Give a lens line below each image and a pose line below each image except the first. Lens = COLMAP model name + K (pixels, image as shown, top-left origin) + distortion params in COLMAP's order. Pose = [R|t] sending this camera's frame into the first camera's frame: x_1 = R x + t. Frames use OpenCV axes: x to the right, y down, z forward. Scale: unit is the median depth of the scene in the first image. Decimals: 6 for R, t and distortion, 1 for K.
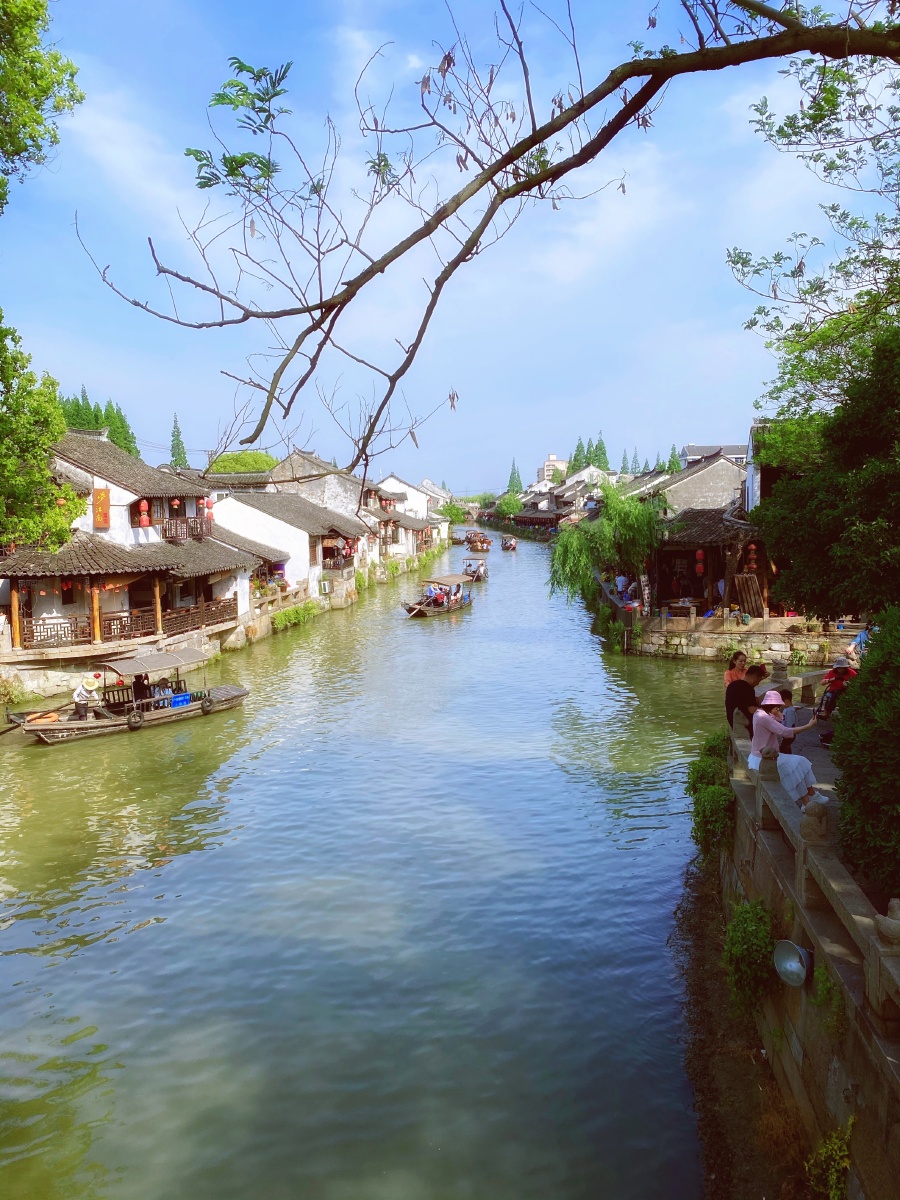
lens RADIAL K [[888.2, 0, 463.8], [0, 888.2, 607.3], [0, 0, 1]] dist [0.066004, -0.014983]
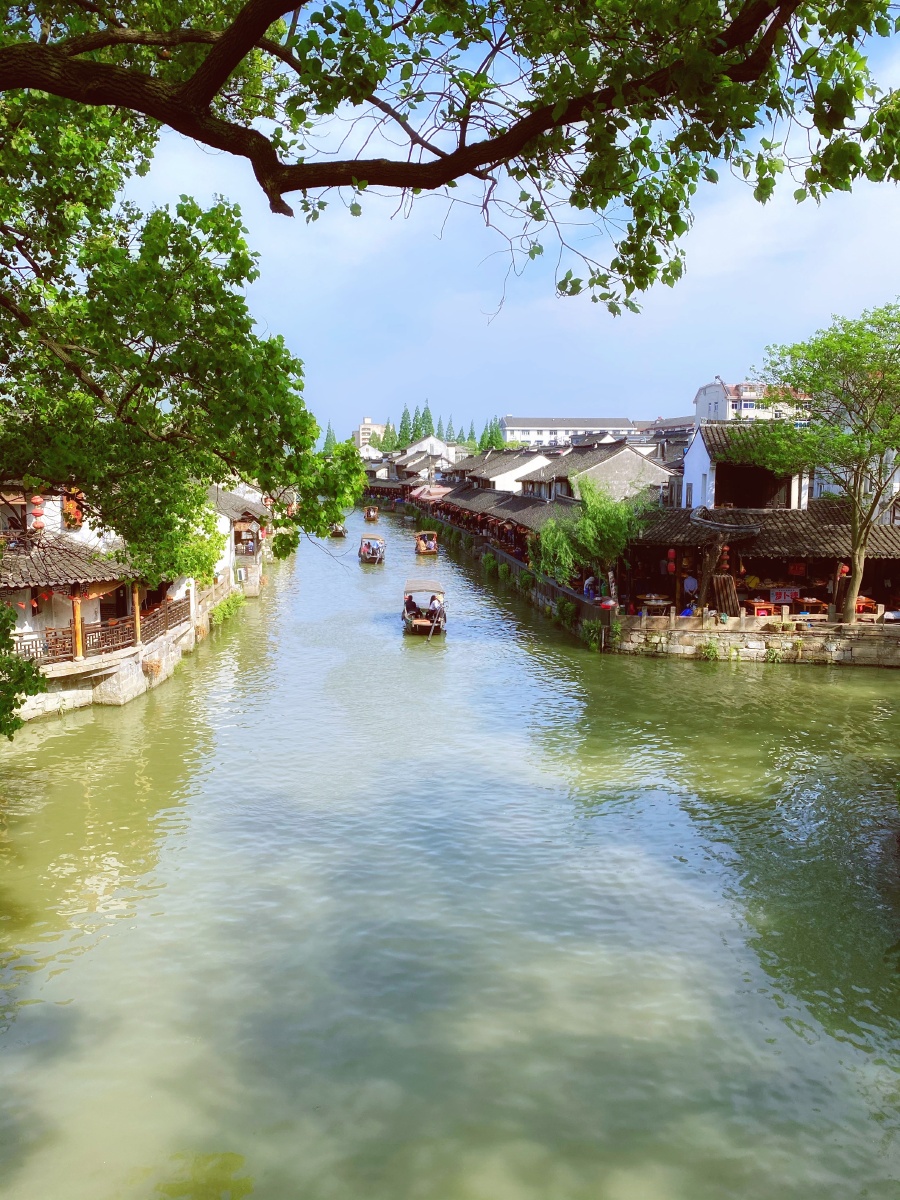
lens RADIAL K [[888.2, 0, 467.0], [0, 888.2, 599.2], [0, 0, 1]] dist [0.066004, -0.014983]
pose [[0.977134, -0.007135, 0.212502, -0.187939], [0.000528, 0.999515, 0.031132, -0.039529], [-0.212622, -0.030308, 0.976664, 0.047937]]
